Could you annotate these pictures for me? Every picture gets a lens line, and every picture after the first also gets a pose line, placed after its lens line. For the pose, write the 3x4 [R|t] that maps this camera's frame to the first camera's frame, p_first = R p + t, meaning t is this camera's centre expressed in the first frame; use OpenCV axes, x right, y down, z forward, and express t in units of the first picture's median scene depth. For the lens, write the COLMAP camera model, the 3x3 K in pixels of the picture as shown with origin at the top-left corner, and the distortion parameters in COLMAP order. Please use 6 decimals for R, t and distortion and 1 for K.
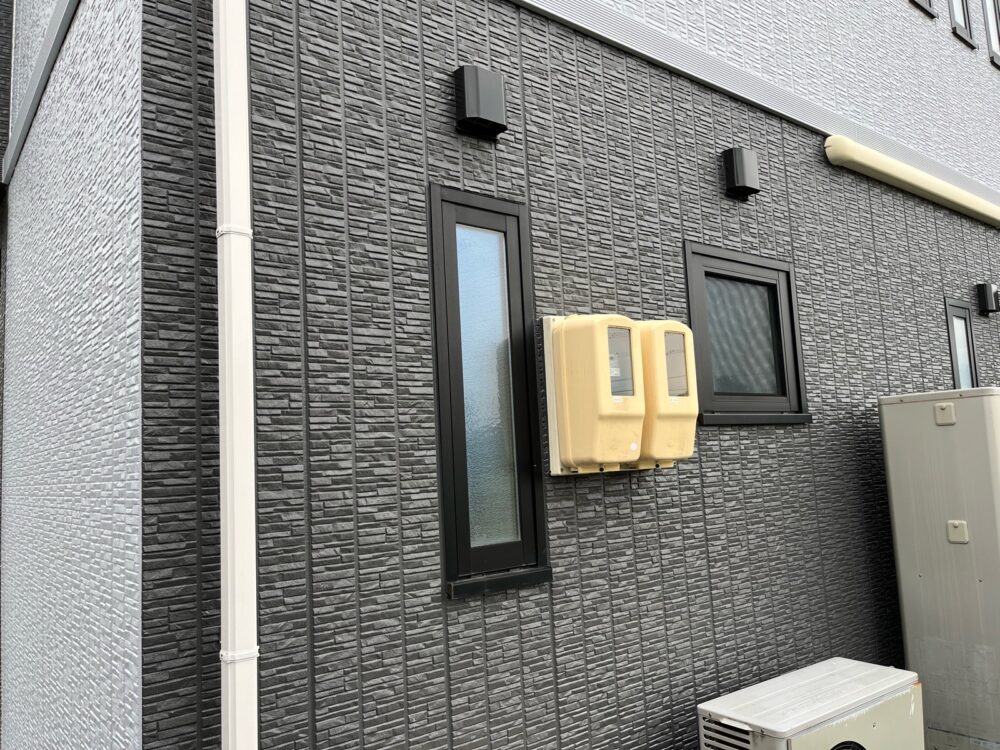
lens RADIAL K [[755.7, 0, 481.4], [0, 755.7, 392.1], [0, 0, 1]] dist [0.052382, -0.074084]
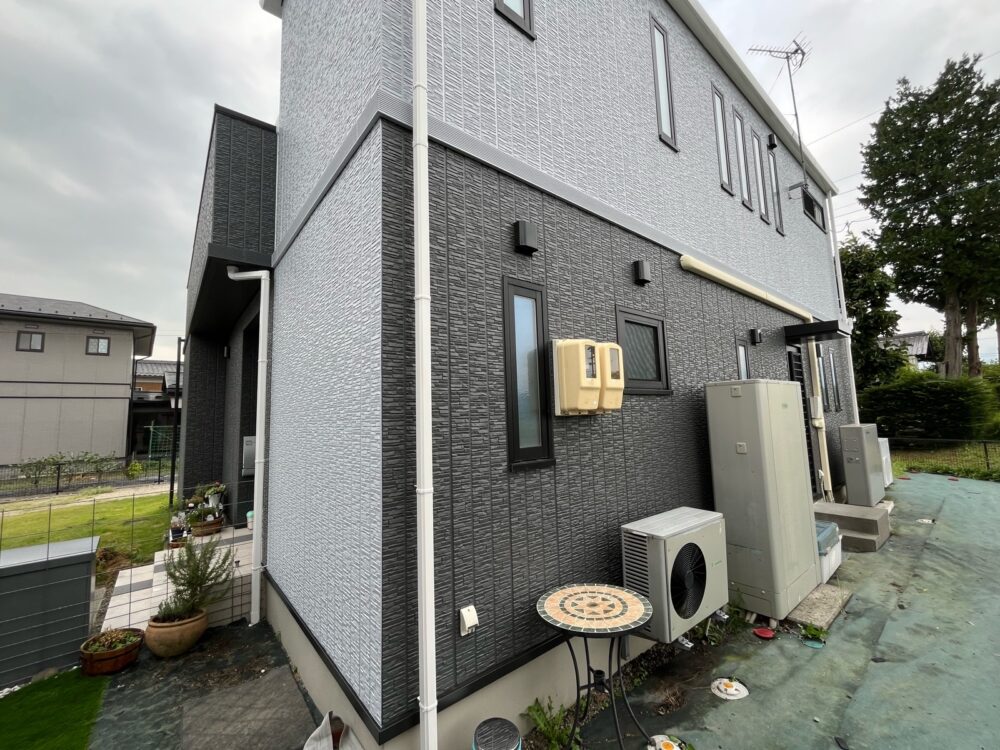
lens RADIAL K [[406.2, 0, 493.7], [0, 406.2, 377.0], [0, 0, 1]] dist [-0.005407, 0.000496]
pose [[0.999503, 0.022603, 0.021982, -0.112828], [-0.022524, 0.999739, -0.003849, 0.011982], [-0.022063, 0.003352, 0.999751, -0.129320]]
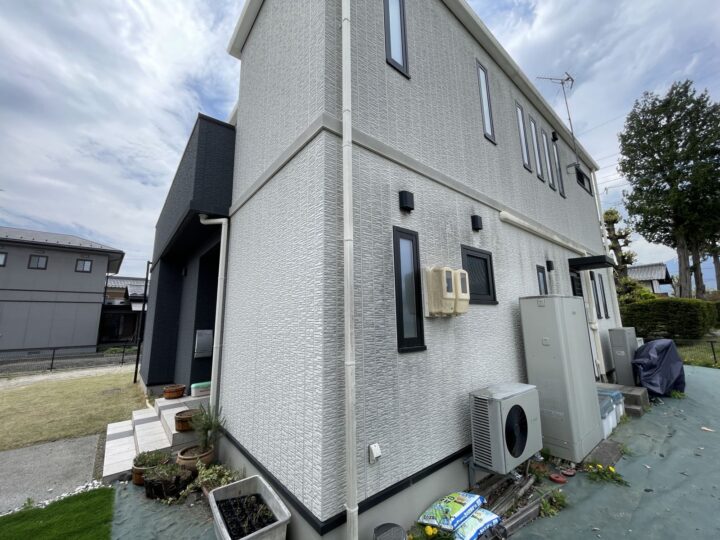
lens RADIAL K [[291.4, 0, 353.1], [0, 291.4, 271.0], [0, 0, 1]] dist [-0.007823, 0.001101]
pose [[0.999202, 0.036563, 0.016105, -0.255237], [-0.035269, 0.996608, -0.074355, 0.021512], [-0.018769, 0.073727, 0.997102, -0.240421]]
